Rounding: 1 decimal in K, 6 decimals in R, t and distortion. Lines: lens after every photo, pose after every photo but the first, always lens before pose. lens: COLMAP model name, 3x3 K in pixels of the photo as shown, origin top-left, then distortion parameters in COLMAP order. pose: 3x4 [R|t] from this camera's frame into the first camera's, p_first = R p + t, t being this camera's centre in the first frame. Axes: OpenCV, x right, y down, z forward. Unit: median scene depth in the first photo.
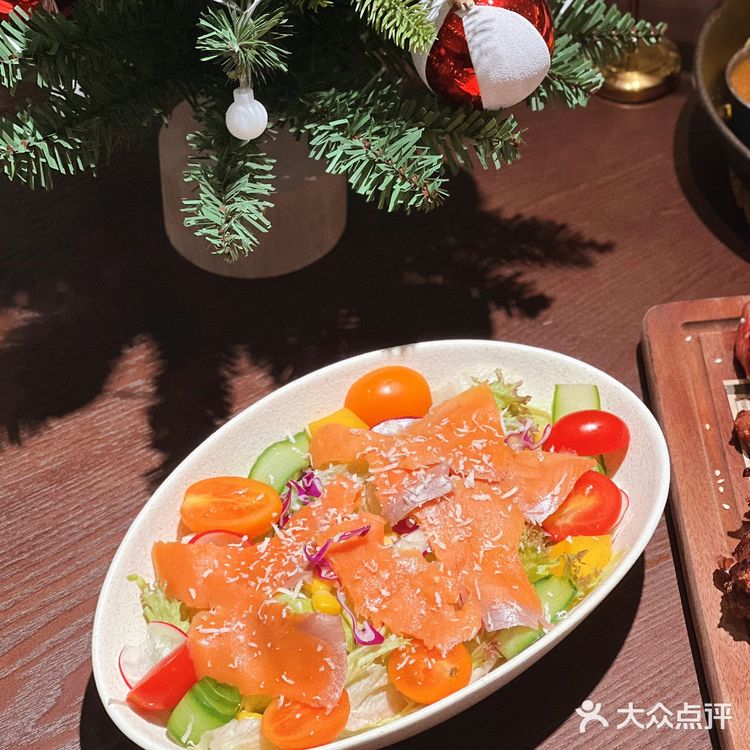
lens RADIAL K [[2522.1, 0, 376.1], [0, 2522.1, 401.8], [0, 0, 1]] dist [-0.096968, 7.360487]
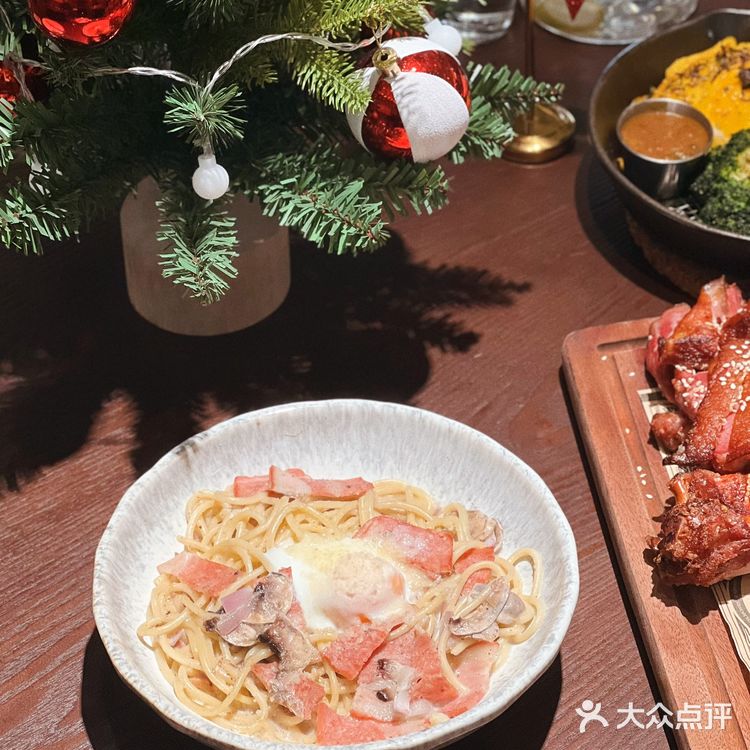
lens RADIAL K [[2522.1, 0, 376.1], [0, 2522.1, 401.8], [0, 0, 1]] dist [-0.096968, 7.360487]
pose [[0.996722, -0.067656, 0.044356, -0.031144], [0.069855, 0.996300, -0.050064, 0.046272], [-0.040805, 0.052998, 0.997761, -0.129612]]
